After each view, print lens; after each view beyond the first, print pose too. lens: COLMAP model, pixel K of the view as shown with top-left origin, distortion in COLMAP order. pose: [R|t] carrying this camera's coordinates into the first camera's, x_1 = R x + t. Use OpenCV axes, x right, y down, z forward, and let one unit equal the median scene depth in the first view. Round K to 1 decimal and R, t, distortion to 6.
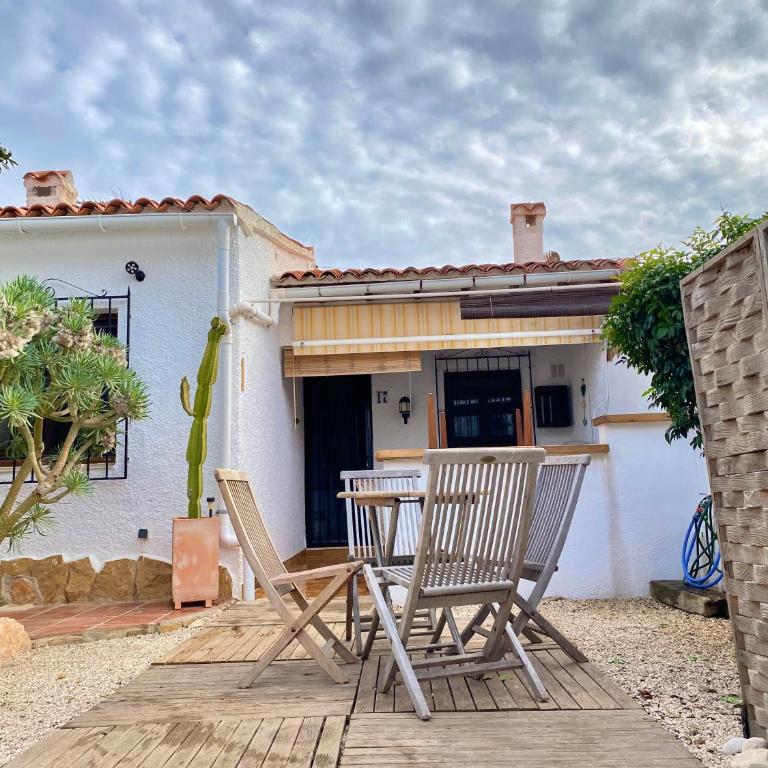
lens RADIAL K [[760.0, 0, 384.0], [0, 760.0, 384.0], [0, 0, 1]] dist [0.133922, -0.244348]
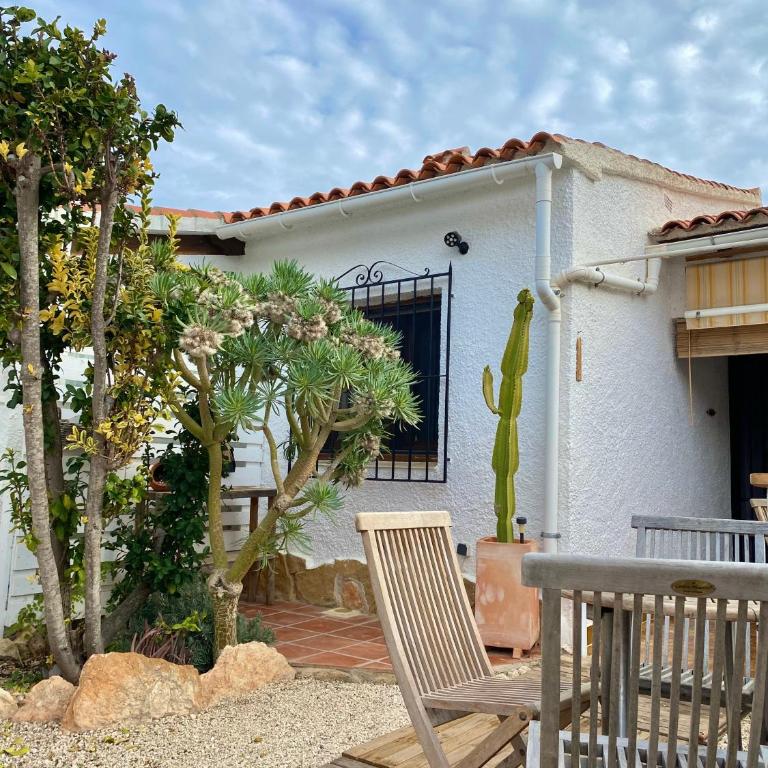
lens RADIAL K [[766.9, 0, 388.9], [0, 766.9, 373.8], [0, 0, 1]] dist [0.163963, -0.437803]
pose [[0.821380, -0.010987, -0.570276, 0.110580], [0.021667, 0.999694, 0.011947, -0.012276], [0.569970, -0.022169, 0.821366, 0.252324]]
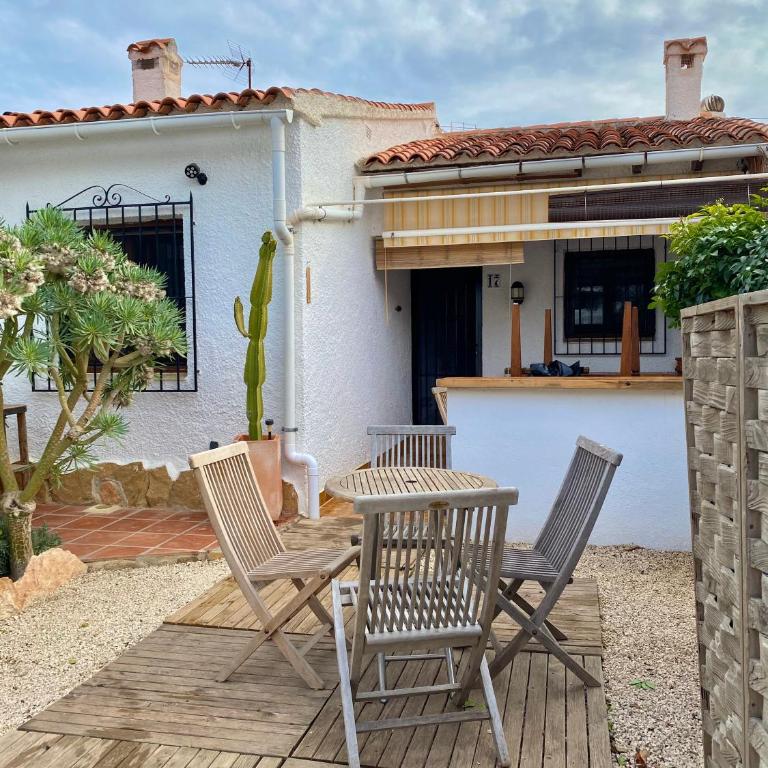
lens RADIAL K [[761.4, 0, 385.6], [0, 761.4, 375.8], [0, 0, 1]] dist [0.125329, -0.253846]
pose [[0.977779, 0.032791, -0.207059, 0.112088], [0.008952, 0.980260, 0.197511, -0.092563], [0.209448, -0.194976, 0.958184, 0.099156]]
